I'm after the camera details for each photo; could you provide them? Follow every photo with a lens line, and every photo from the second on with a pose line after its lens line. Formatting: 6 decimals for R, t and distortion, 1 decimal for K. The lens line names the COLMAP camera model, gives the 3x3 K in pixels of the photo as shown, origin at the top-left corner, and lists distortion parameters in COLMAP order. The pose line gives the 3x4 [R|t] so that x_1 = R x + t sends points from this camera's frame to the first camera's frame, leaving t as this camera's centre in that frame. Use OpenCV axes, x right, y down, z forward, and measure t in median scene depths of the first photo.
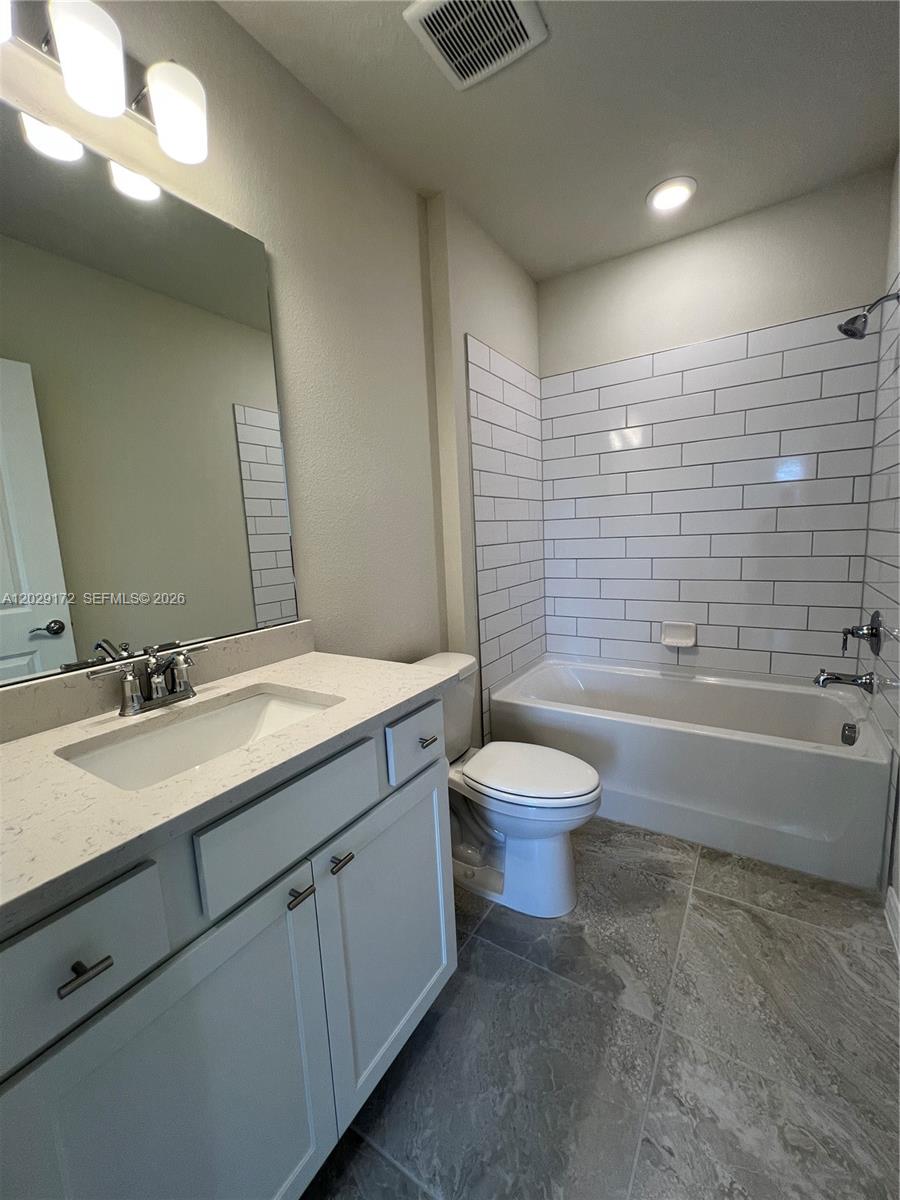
lens RADIAL K [[481.0, 0, 452.4], [0, 481.0, 597.6], [0, 0, 1]] dist [-0.001508, 0.000242]
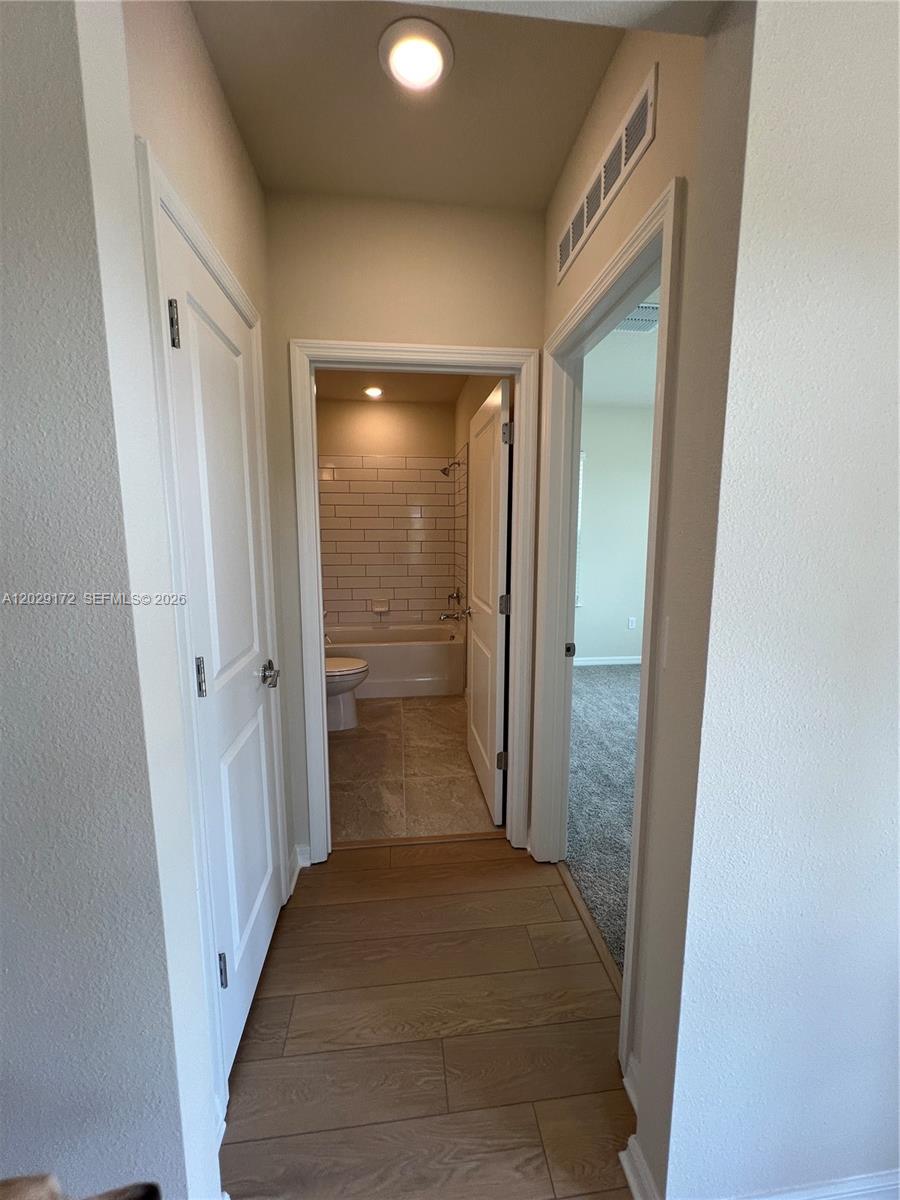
lens RADIAL K [[481.0, 0, 452.4], [0, 481.0, 597.6], [0, 0, 1]] dist [-0.001508, 0.000242]
pose [[0.771330, -0.041309, 0.635094, -1.087928], [0.047754, 0.998835, 0.006970, 0.102066], [-0.634642, 0.024952, 0.772404, -1.357736]]
